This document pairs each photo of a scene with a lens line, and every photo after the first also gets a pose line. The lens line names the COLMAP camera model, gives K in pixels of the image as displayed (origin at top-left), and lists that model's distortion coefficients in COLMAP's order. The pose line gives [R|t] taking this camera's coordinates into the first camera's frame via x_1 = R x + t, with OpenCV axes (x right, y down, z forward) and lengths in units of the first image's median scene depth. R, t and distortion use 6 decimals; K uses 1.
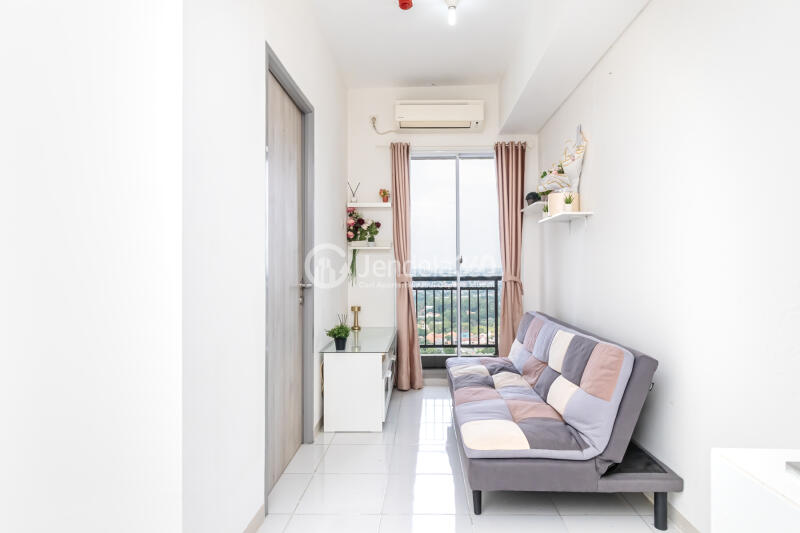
lens RADIAL K [[457.8, 0, 401.5], [0, 457.8, 266.5], [0, 0, 1]] dist [0.017392, 0.000176]
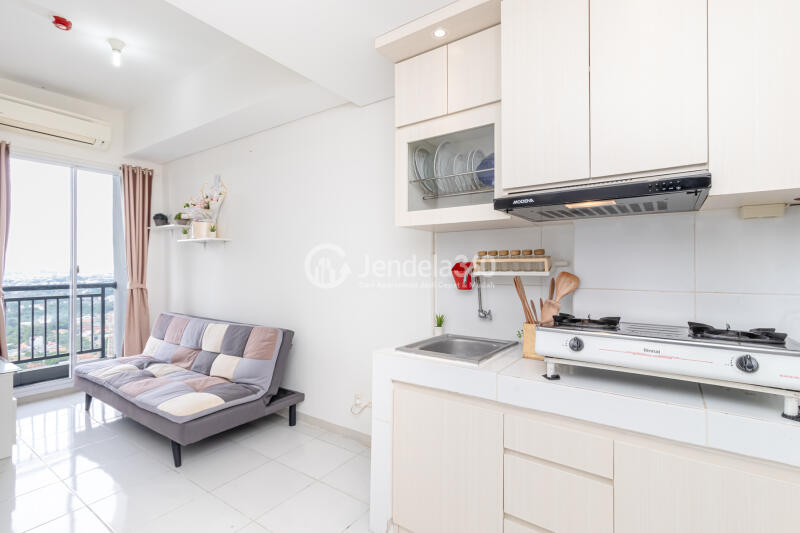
lens RADIAL K [[374.5, 0, 400.5], [0, 374.5, 267.5], [0, 0, 1]] dist [-0.000485, 0.000087]
pose [[0.542847, 0.007865, 0.839795, -0.306071], [-0.004394, 0.999969, -0.006524, -0.026677], [-0.839820, -0.000149, 0.542864, -0.097667]]
